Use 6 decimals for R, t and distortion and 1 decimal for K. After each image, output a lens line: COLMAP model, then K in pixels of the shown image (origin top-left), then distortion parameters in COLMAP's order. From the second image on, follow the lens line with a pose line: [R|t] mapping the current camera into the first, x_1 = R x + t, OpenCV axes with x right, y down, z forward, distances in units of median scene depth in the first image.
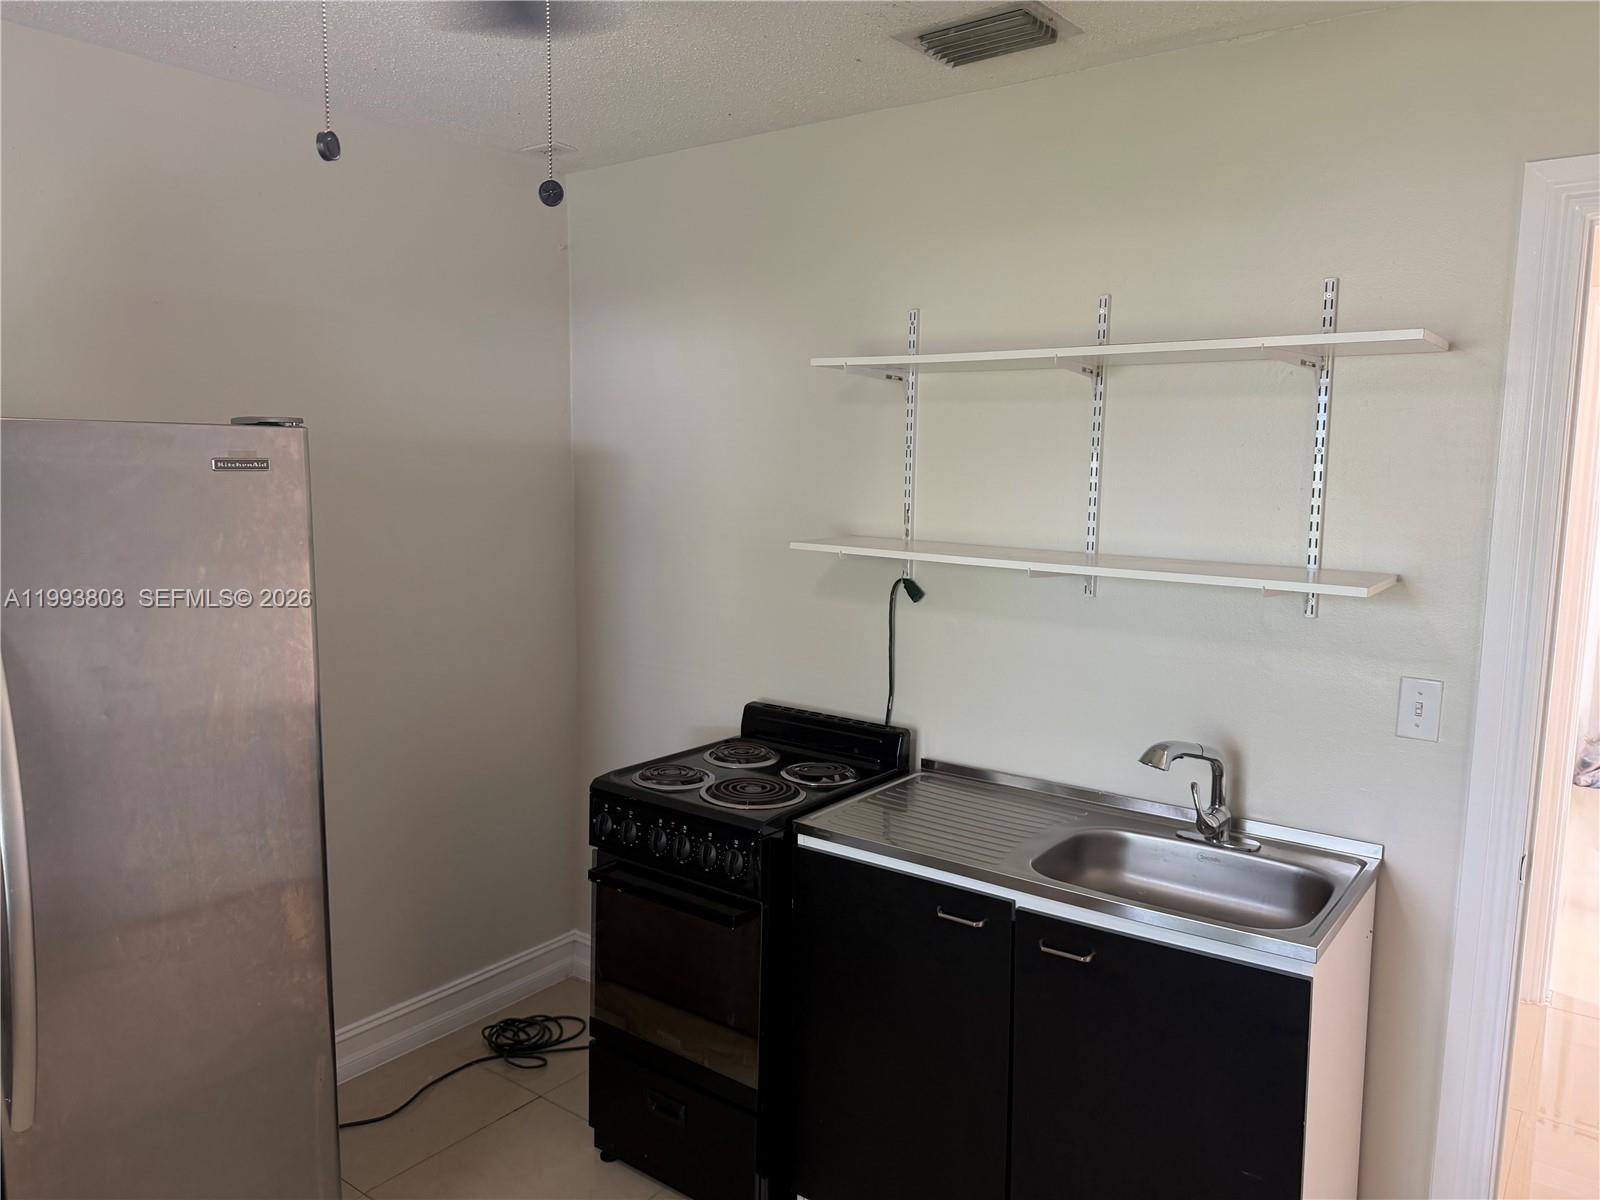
lens RADIAL K [[1139.4, 0, 800.0], [0, 1139.4, 600.0], [0, 0, 1]] dist [-0.000151, -0.000015]
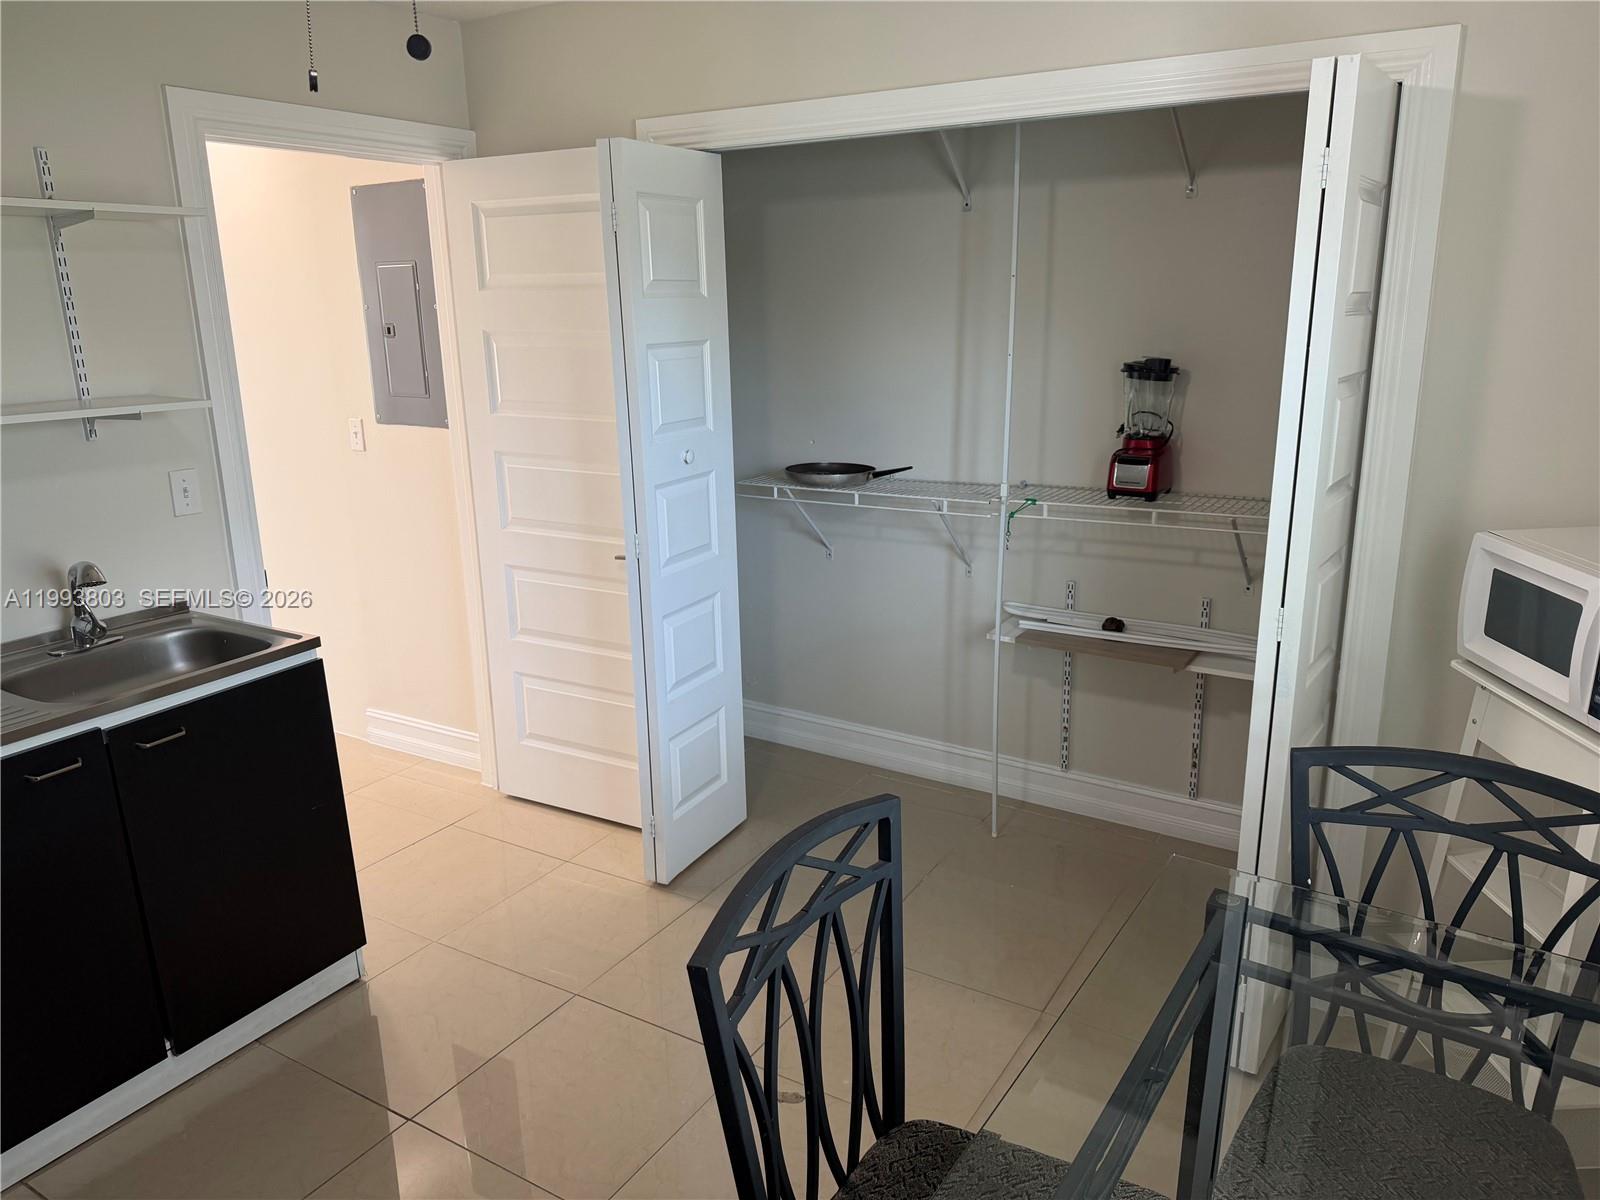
lens RADIAL K [[1139.4, 0, 800.0], [0, 1139.4, 600.0], [0, 0, 1]] dist [-0.000151, -0.000015]
pose [[-0.102136, -0.257051, 0.960985, -0.886763], [0.146818, 0.951563, 0.270135, -0.043351], [-0.983876, 0.168680, -0.059449, 0.392303]]
